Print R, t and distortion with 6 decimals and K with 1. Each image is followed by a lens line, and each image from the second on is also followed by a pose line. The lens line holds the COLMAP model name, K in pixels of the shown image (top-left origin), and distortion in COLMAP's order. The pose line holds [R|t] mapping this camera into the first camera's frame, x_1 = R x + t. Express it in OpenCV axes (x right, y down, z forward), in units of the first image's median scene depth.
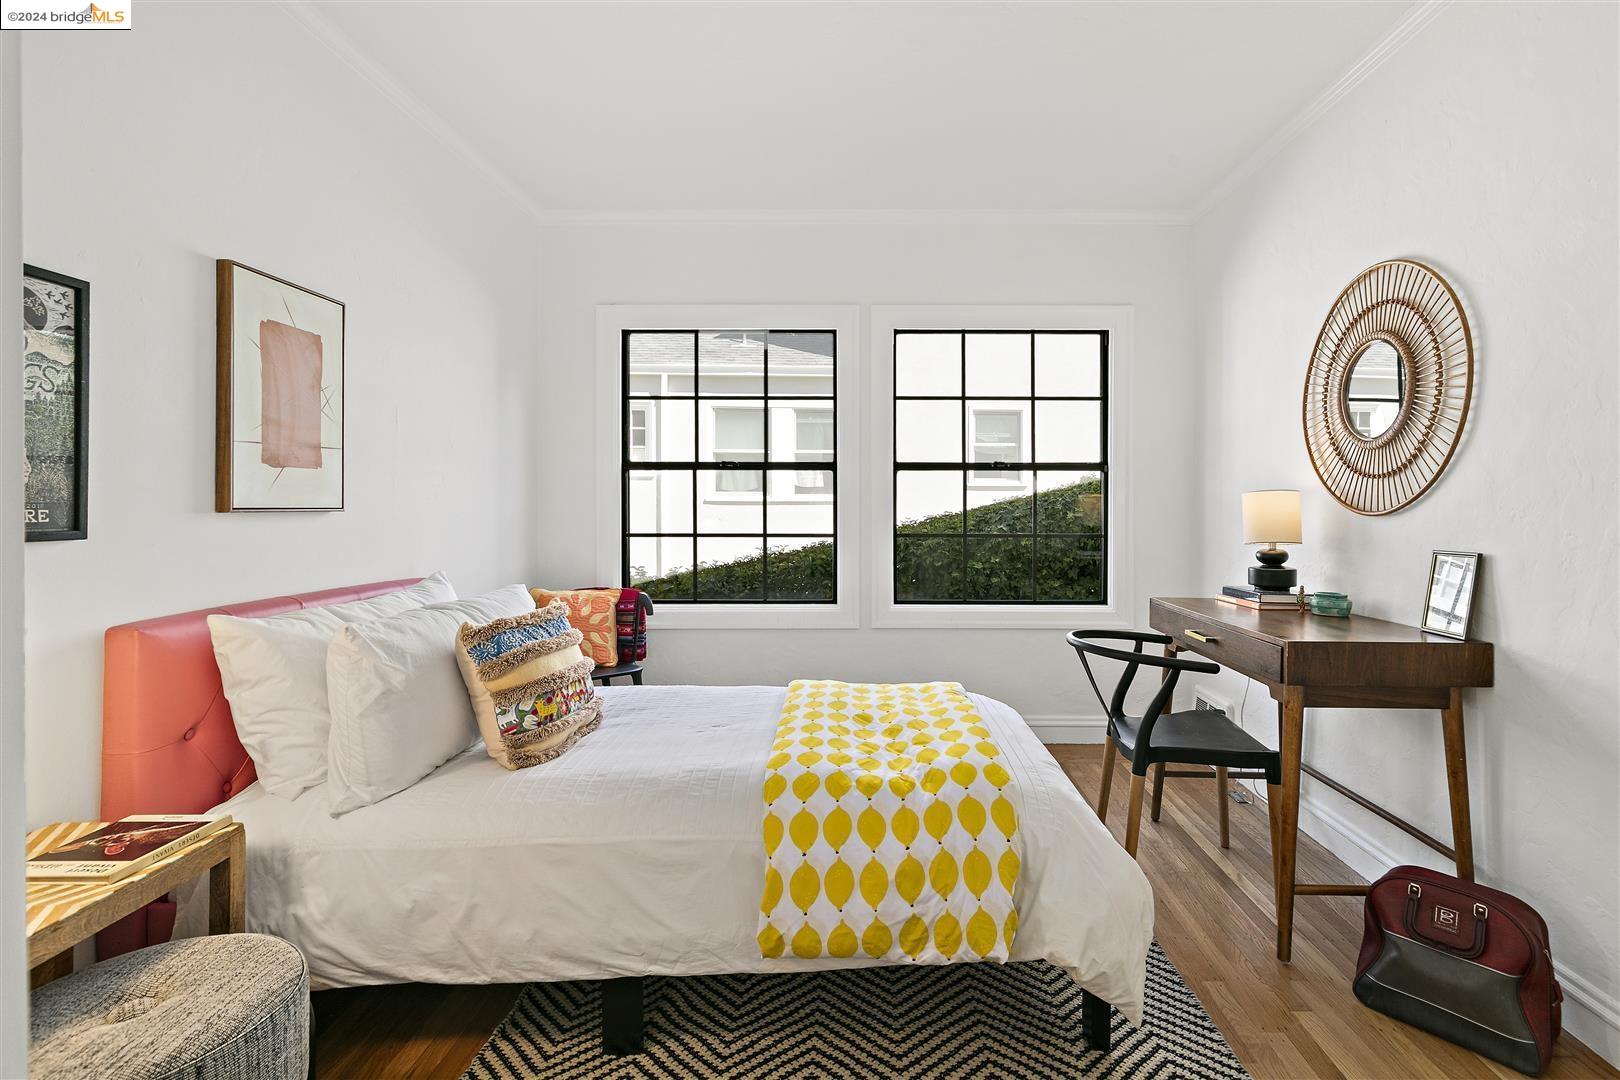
lens RADIAL K [[790.2, 0, 810.0], [0, 790.2, 503.5], [0, 0, 1]] dist [-0.002012, 0.000877]
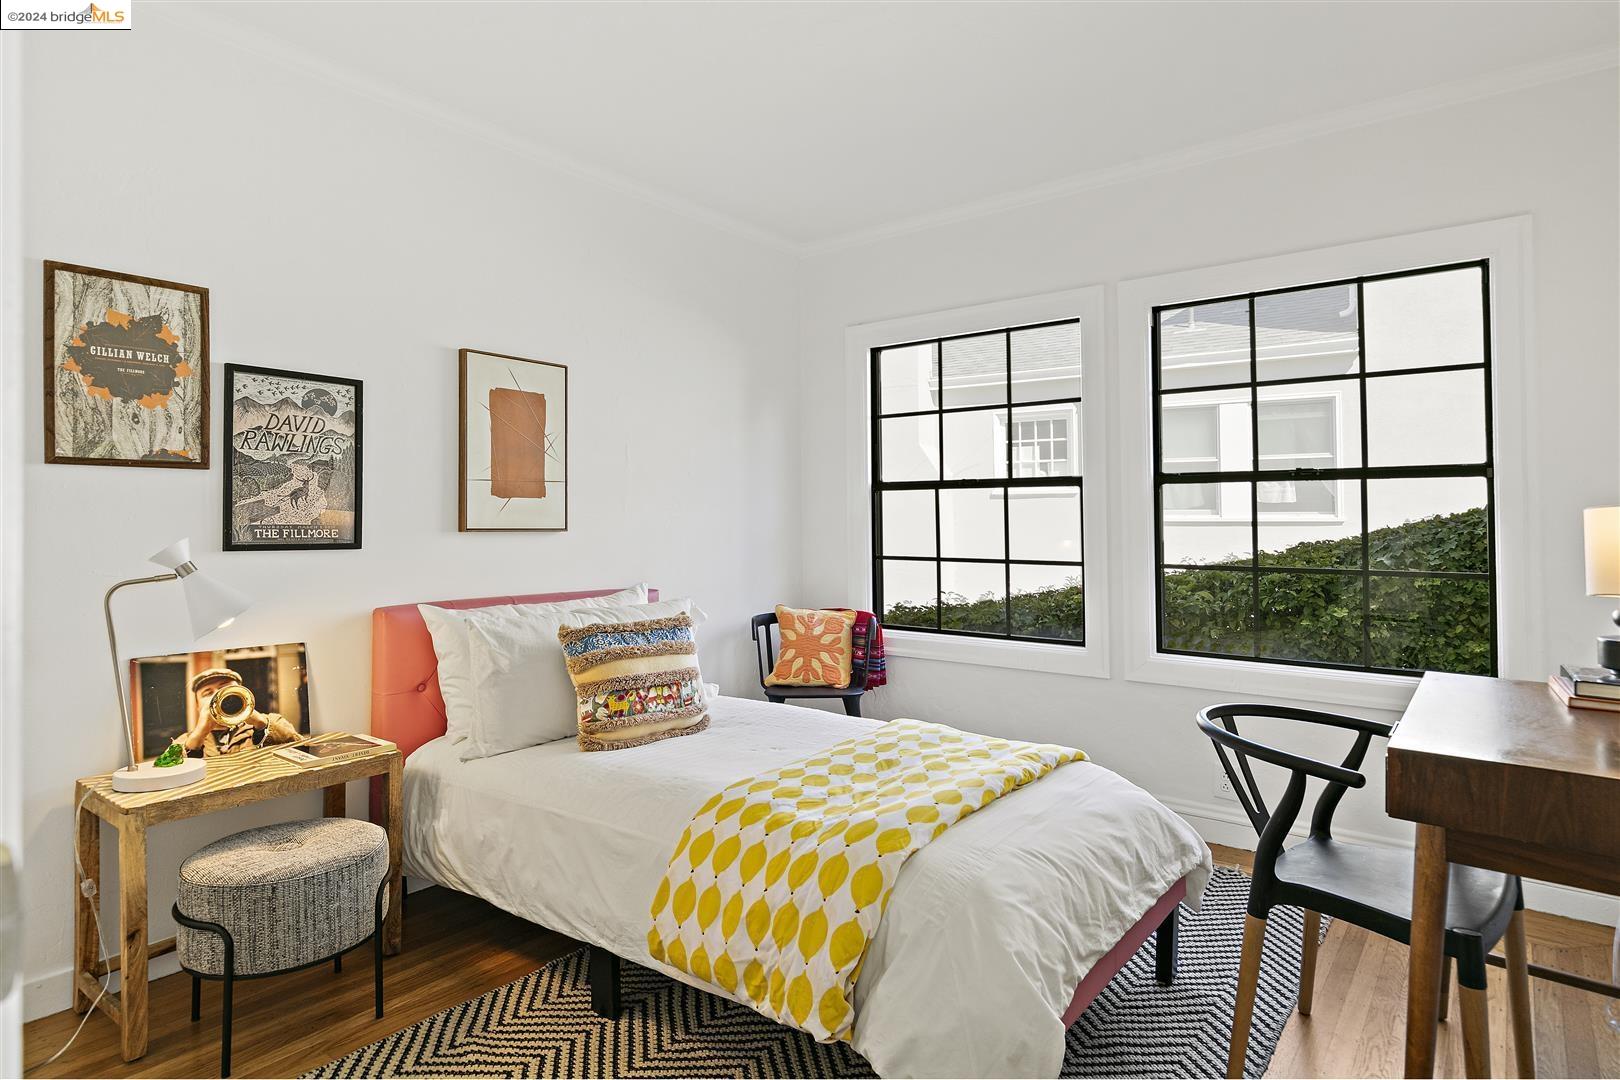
lens RADIAL K [[886.4, 0, 809.6], [0, 886.4, 509.3], [0, 0, 1]] dist [0.004961, -0.000596]
pose [[0.788879, -0.008399, -0.614492, 0.665712], [-0.000756, 0.999893, -0.014637, -0.005611], [0.614549, 0.012011, 0.788787, 0.147297]]
